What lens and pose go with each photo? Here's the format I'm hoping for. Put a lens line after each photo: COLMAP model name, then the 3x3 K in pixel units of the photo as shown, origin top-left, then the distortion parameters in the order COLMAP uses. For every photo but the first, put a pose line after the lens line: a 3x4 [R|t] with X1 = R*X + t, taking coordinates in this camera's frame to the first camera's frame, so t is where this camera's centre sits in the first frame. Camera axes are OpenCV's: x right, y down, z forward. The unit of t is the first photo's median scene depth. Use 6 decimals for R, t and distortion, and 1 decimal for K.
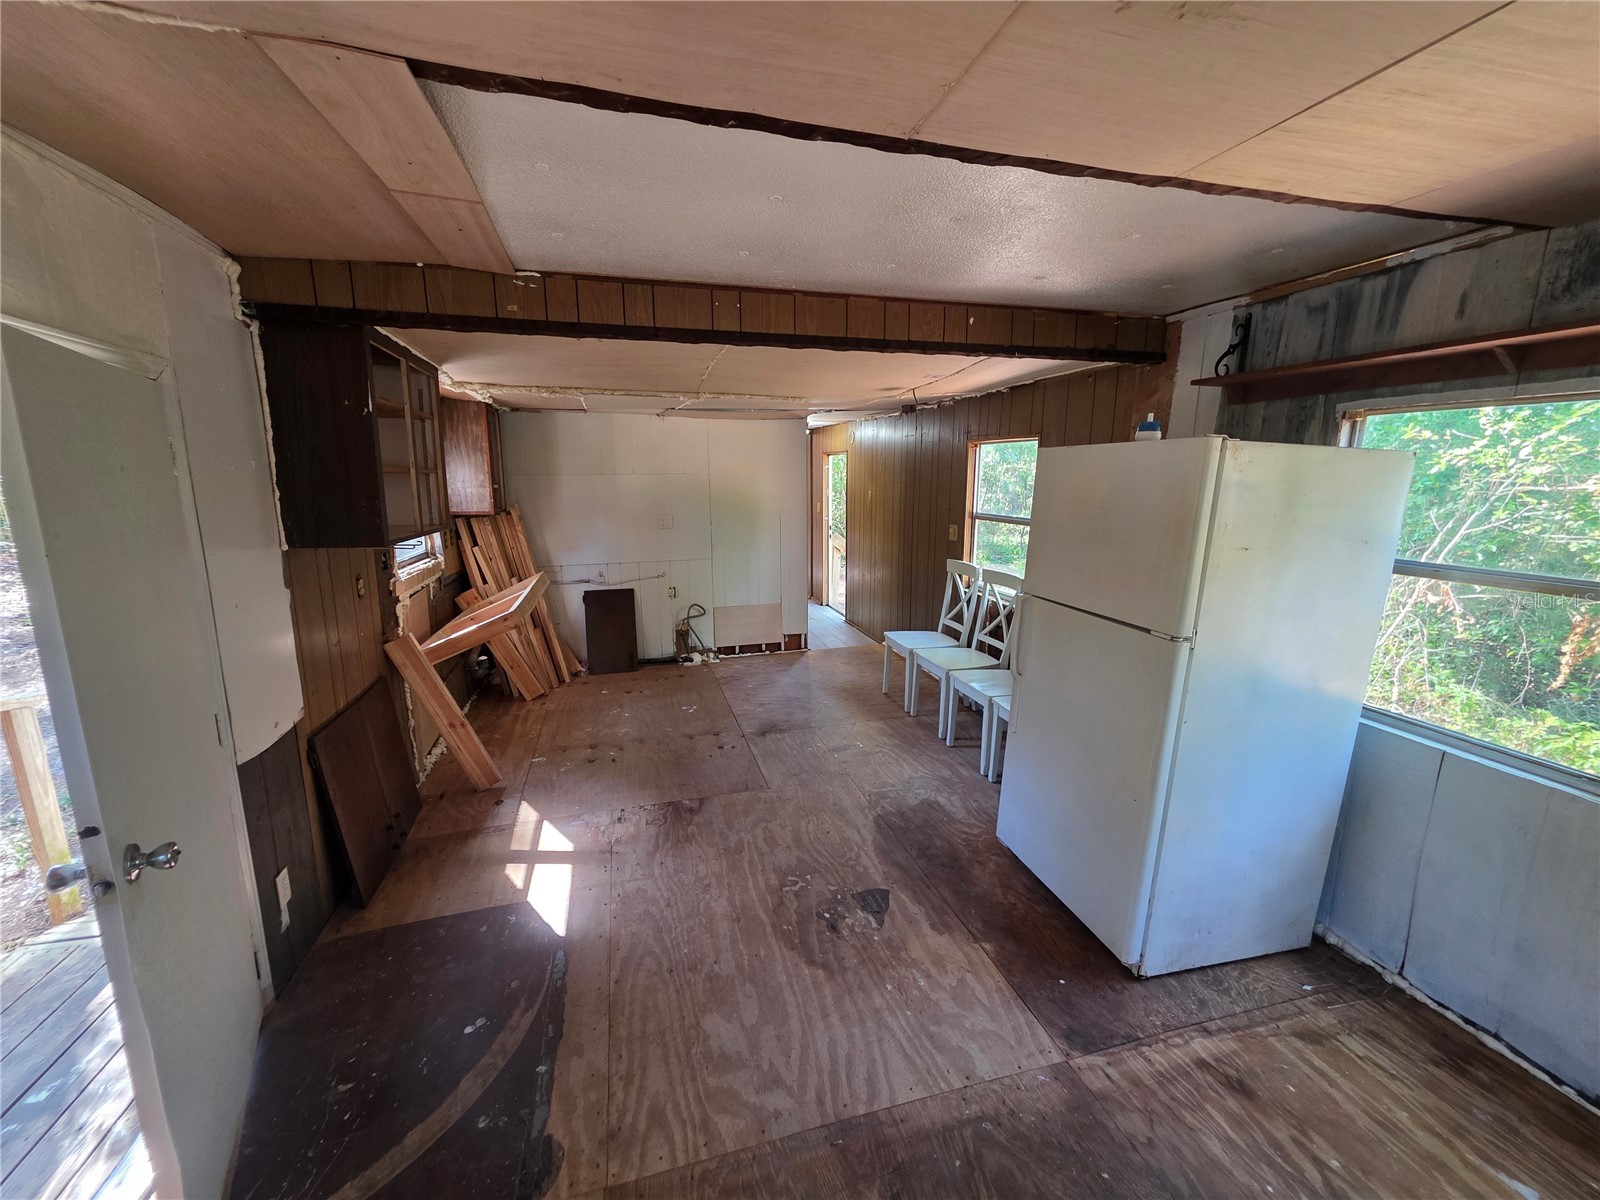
lens RADIAL K [[639.6, 0, 796.0], [0, 639.6, 598.2], [0, 0, 1]] dist [0.003502, 0.000333]
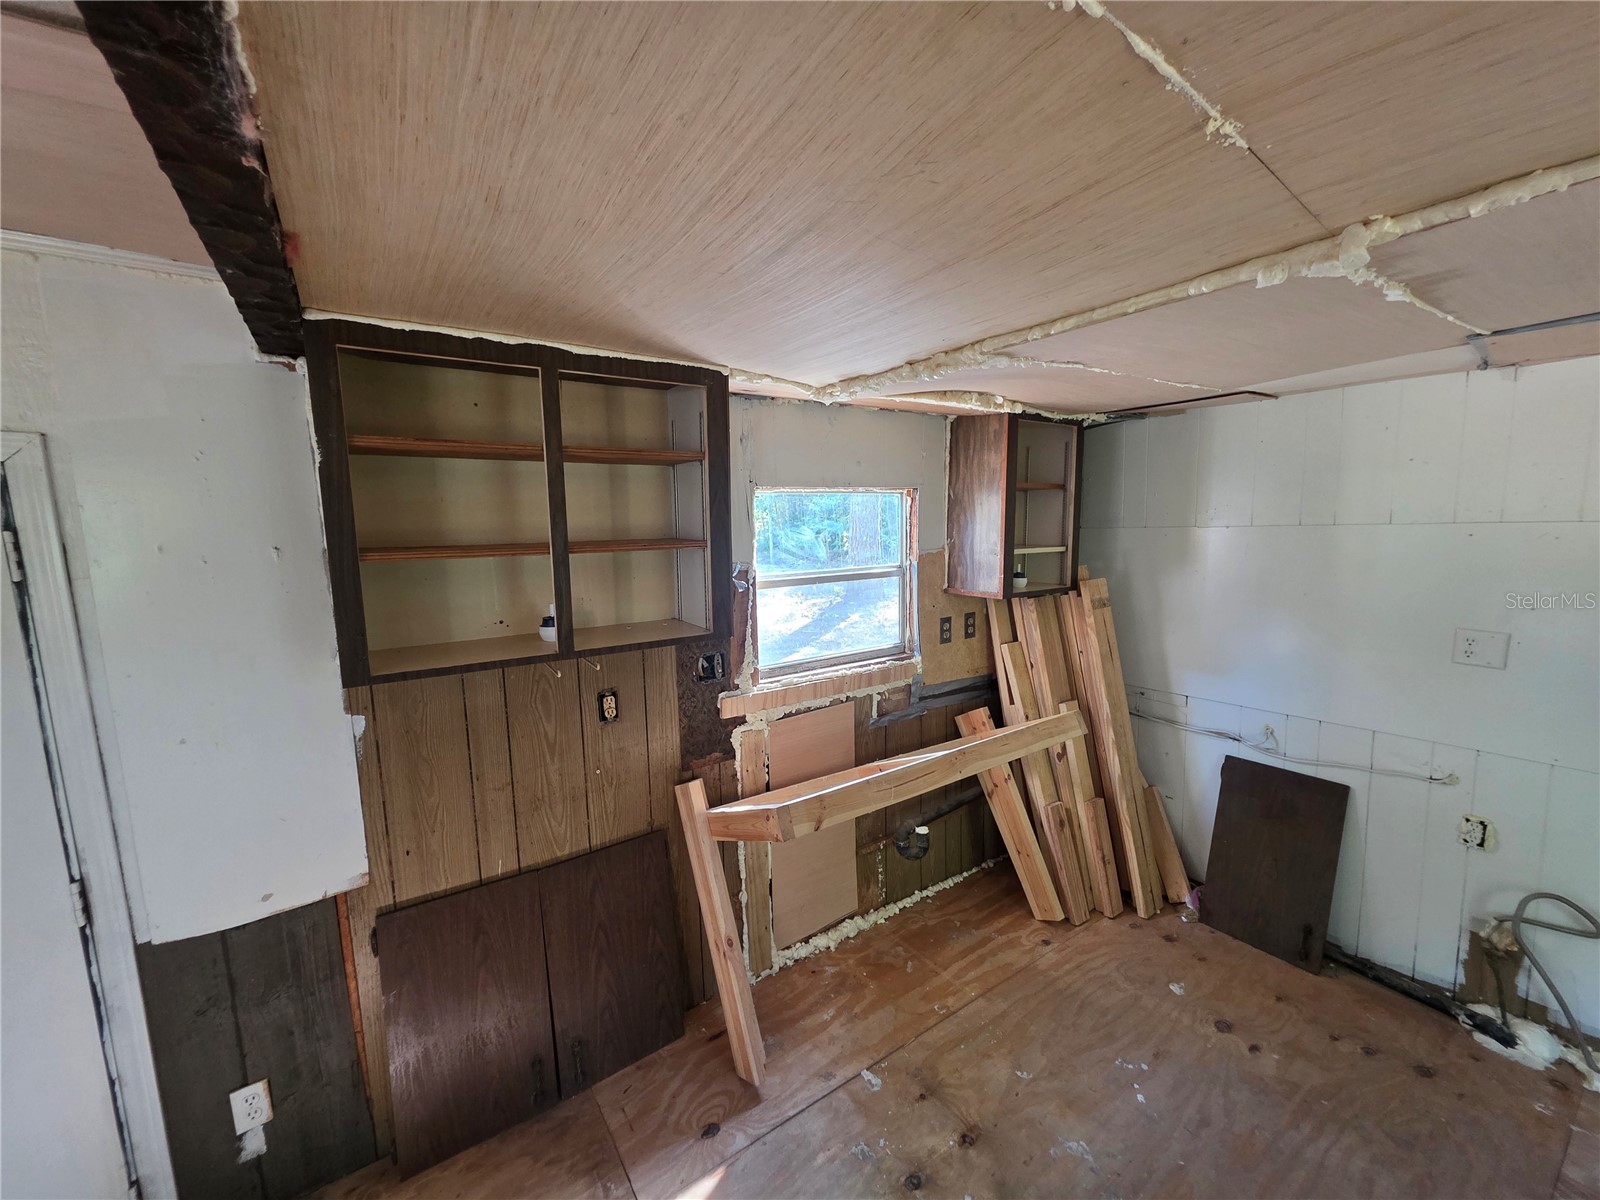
lens RADIAL K [[639.6, 0, 793.5], [0, 639.6, 598.8], [0, 0, 1]] dist [0.003502, 0.000333]
pose [[0.318195, 0.106223, -0.942056, 0.022093], [-0.150297, 0.986788, 0.060501, -0.111246], [0.936036, 0.122337, 0.329956, 0.499646]]
